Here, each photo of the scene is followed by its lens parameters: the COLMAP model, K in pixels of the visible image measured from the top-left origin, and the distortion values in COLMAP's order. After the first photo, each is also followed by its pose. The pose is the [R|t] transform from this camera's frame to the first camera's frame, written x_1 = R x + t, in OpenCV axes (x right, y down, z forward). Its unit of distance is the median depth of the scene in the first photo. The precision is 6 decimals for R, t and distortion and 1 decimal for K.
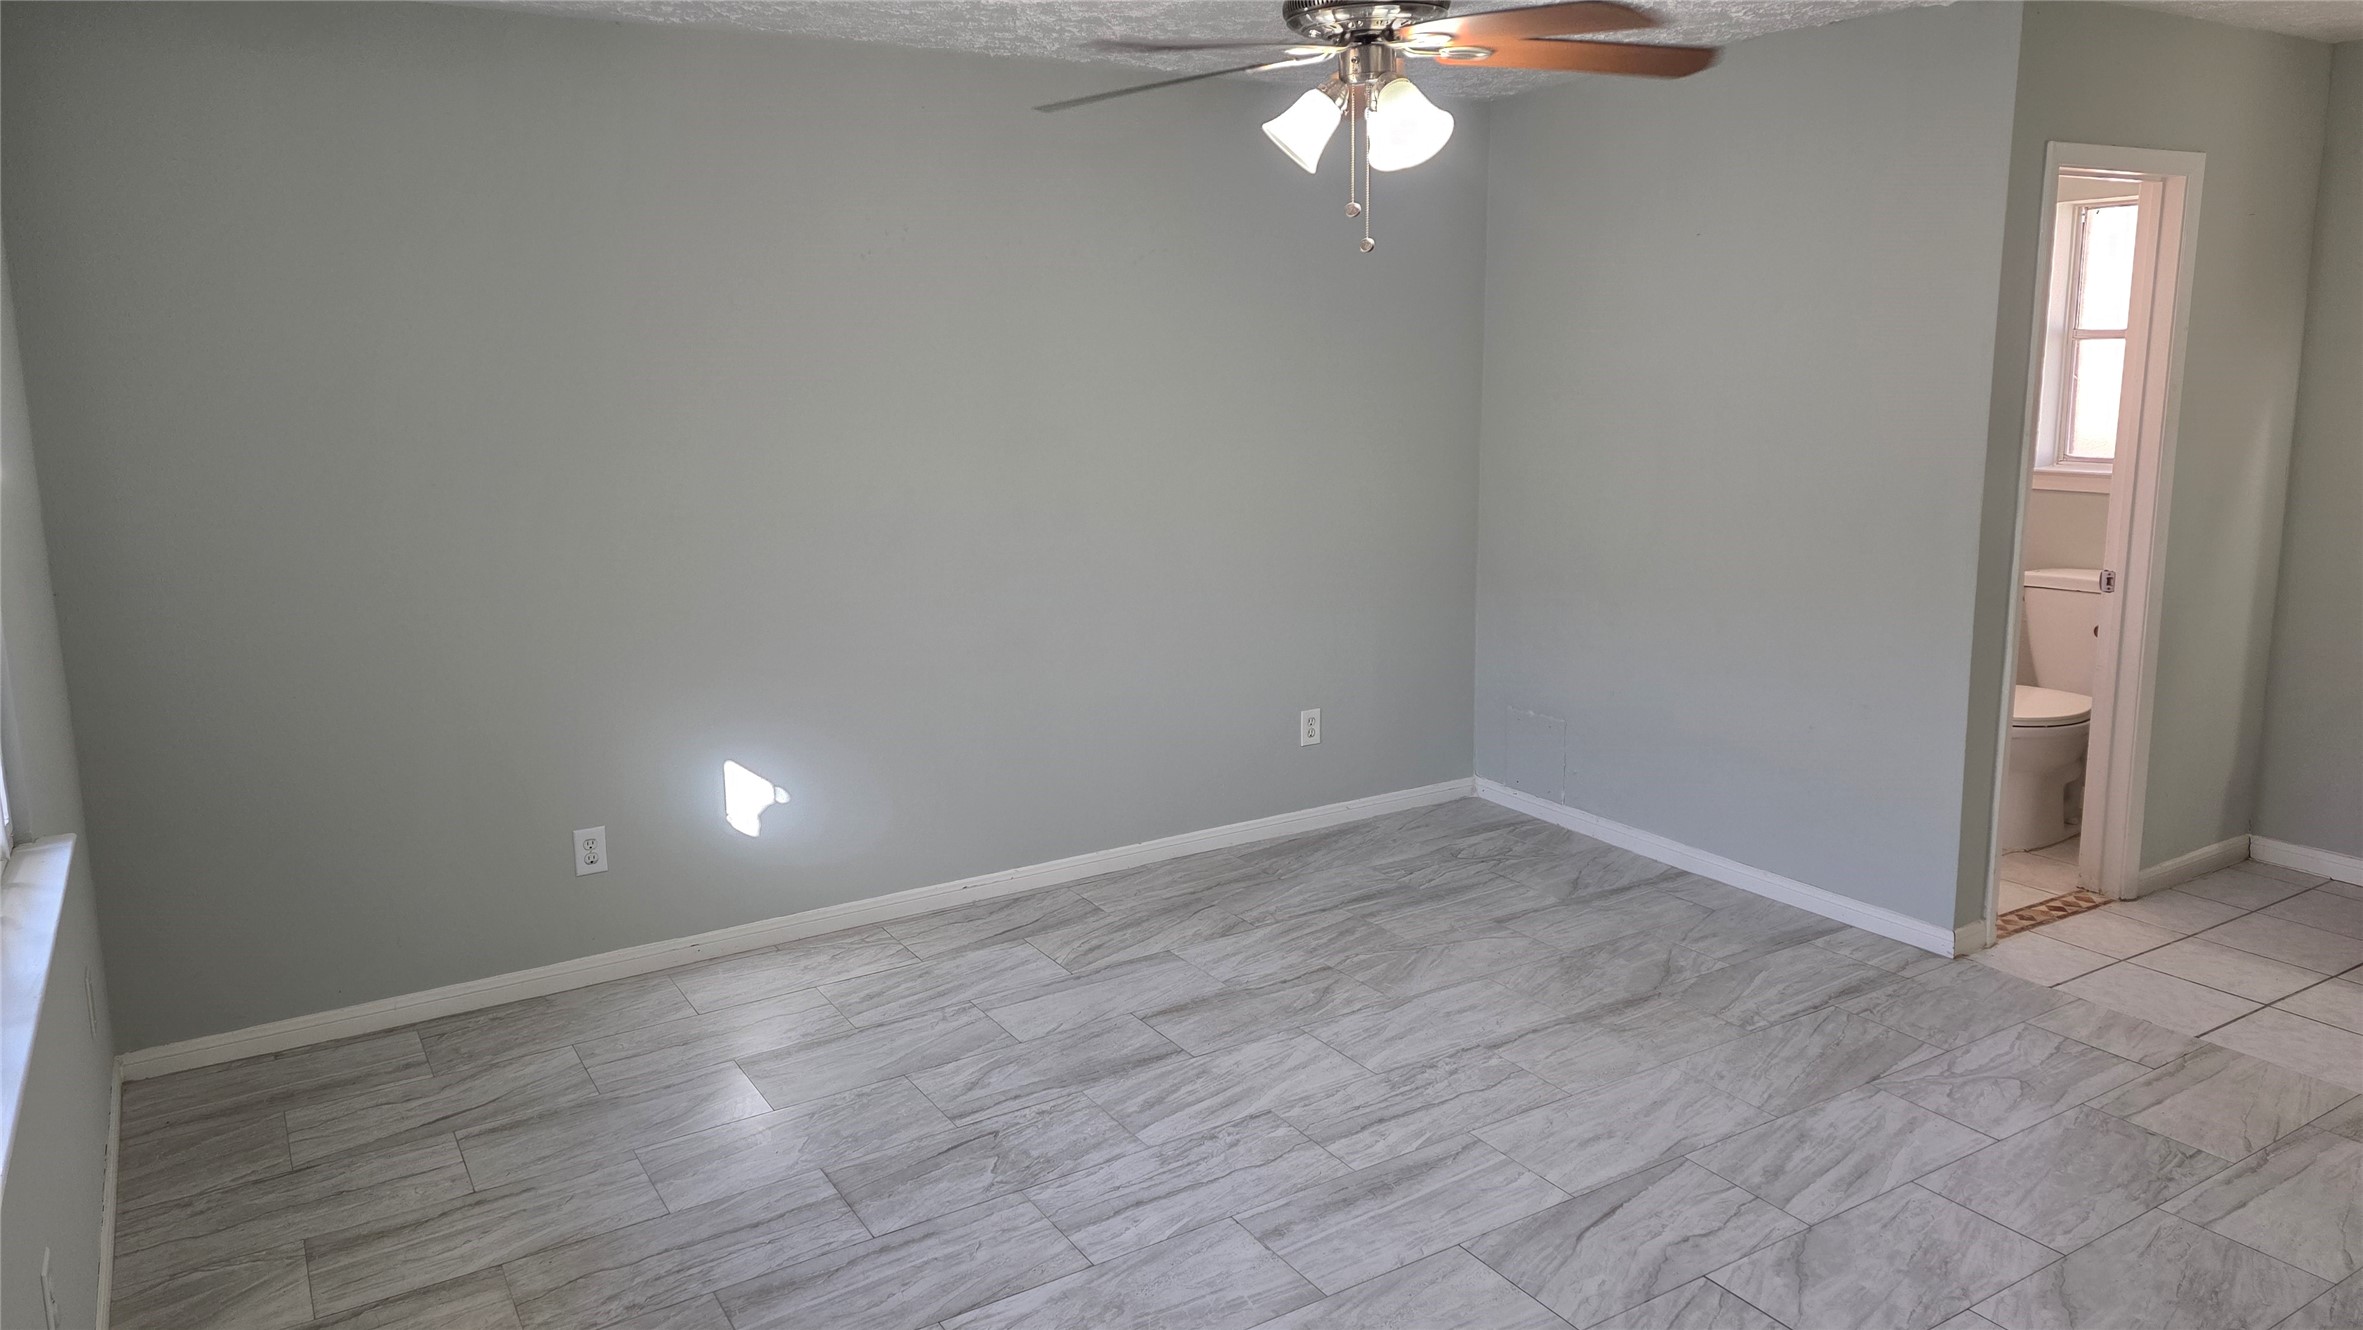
lens RADIAL K [[1596.2, 0, 1186.8], [0, 1596.2, 654.9], [0, 0, 1]] dist [0.049997, -0.012788]
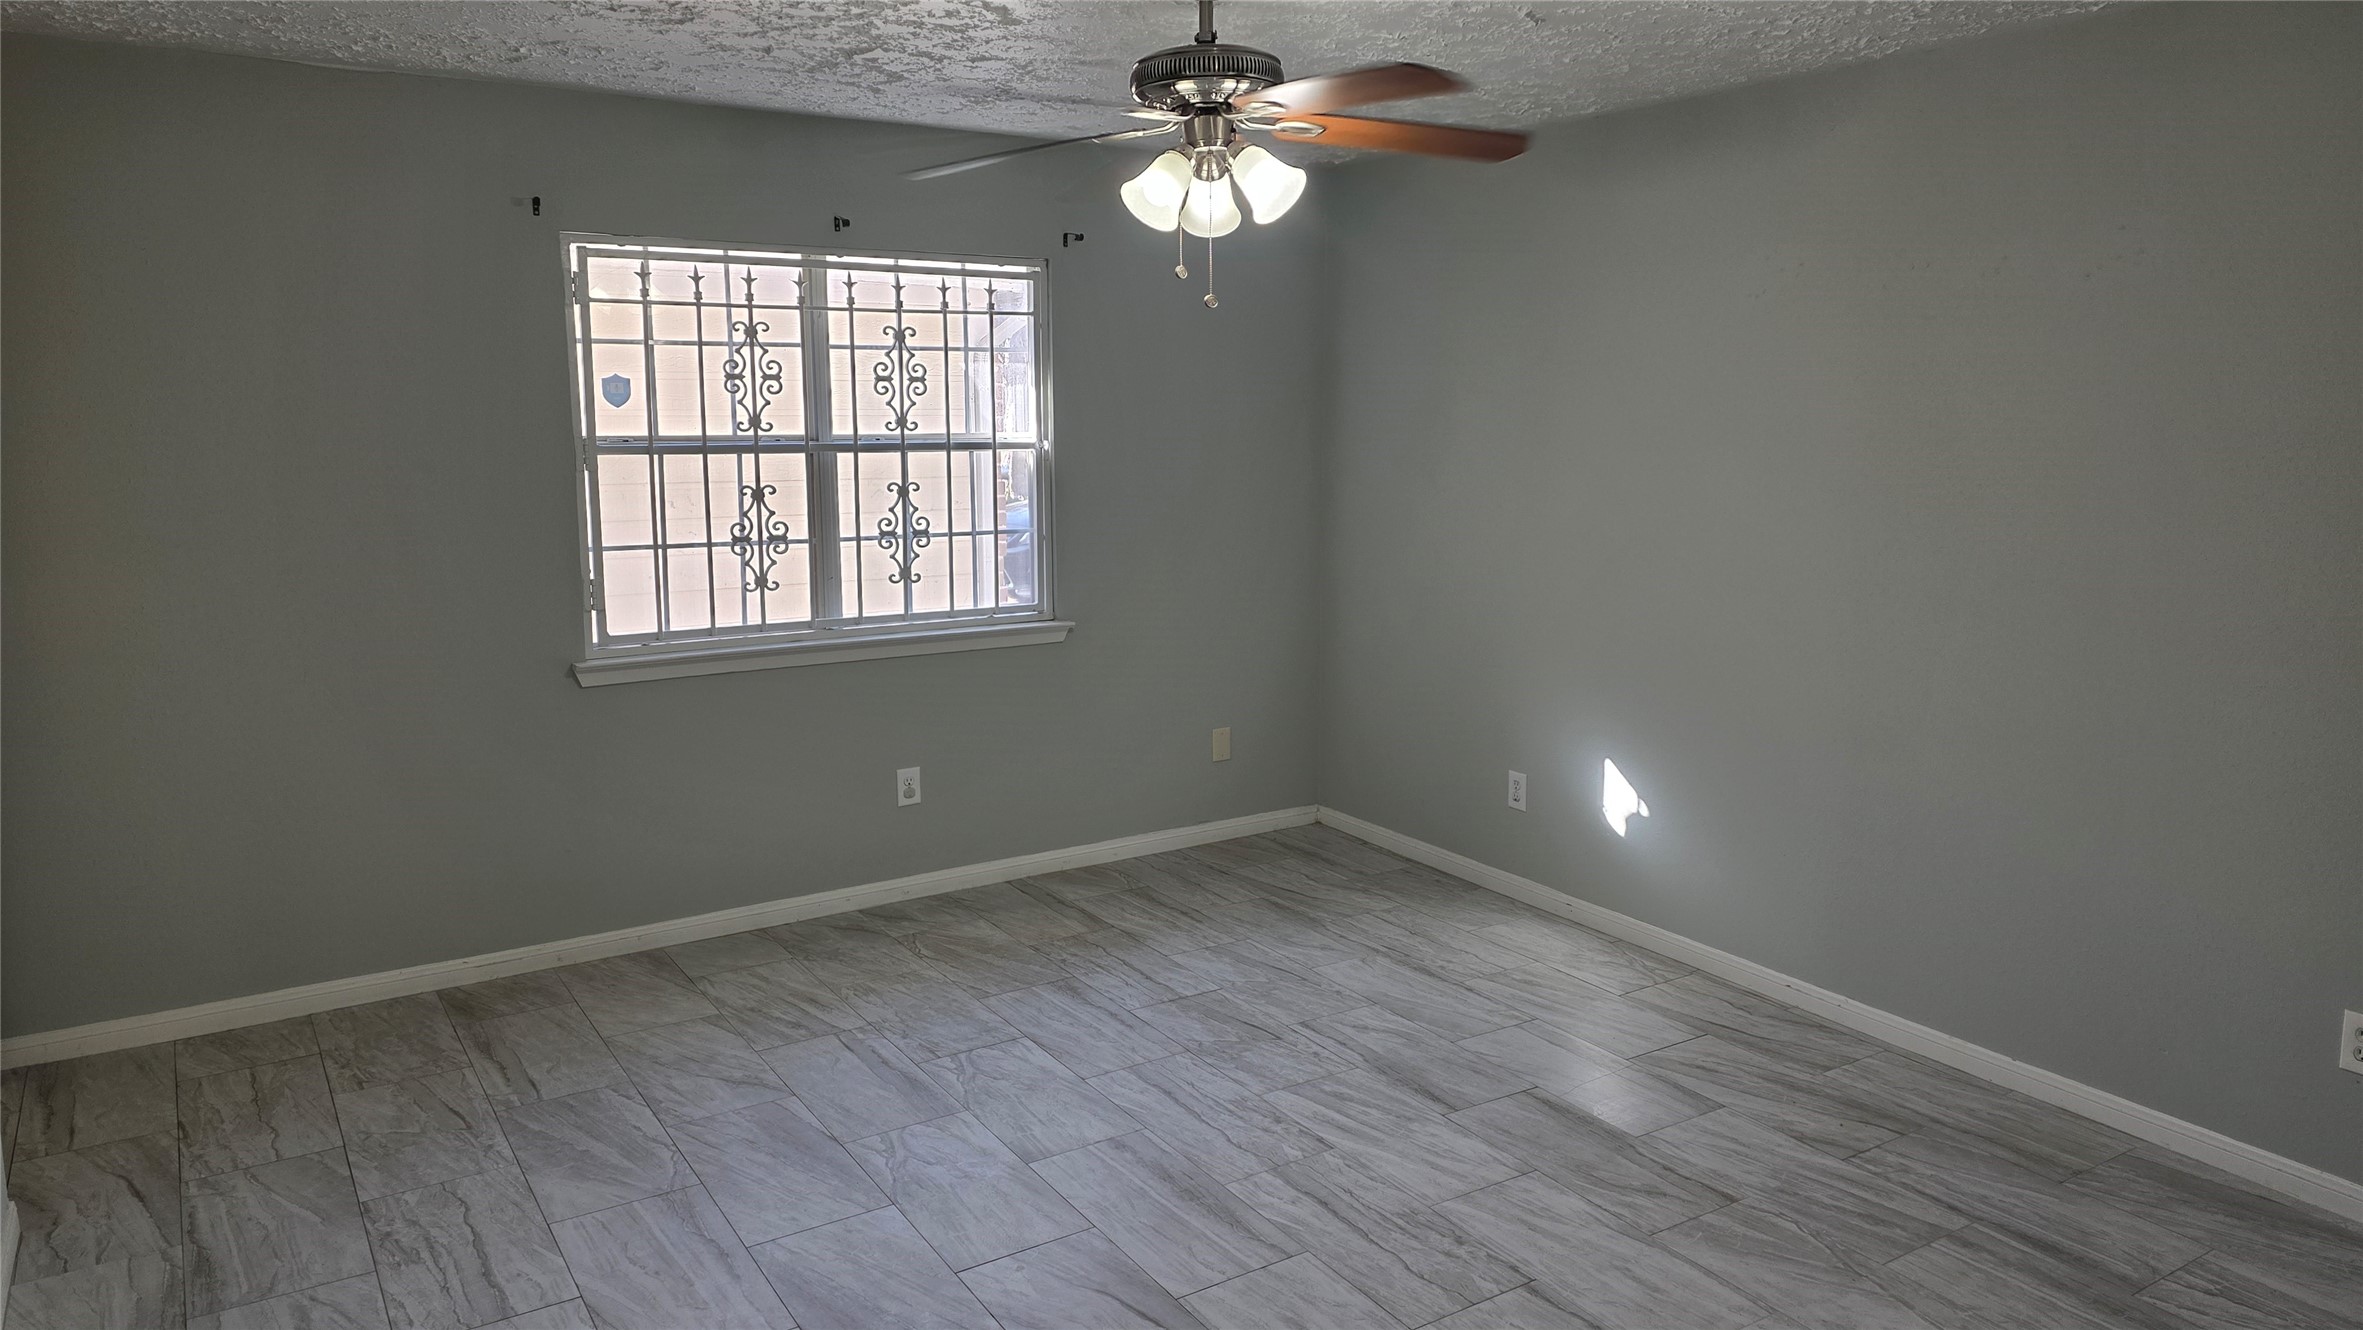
lens RADIAL K [[1596.2, 0, 1181.8], [0, 1596.2, 669.8], [0, 0, 1]] dist [0.049997, -0.012788]
pose [[0.003911, 0.191577, -0.981470, 0.926256], [-0.199593, 0.961878, 0.186957, -0.166368], [0.979871, 0.195163, 0.041999, 0.750359]]
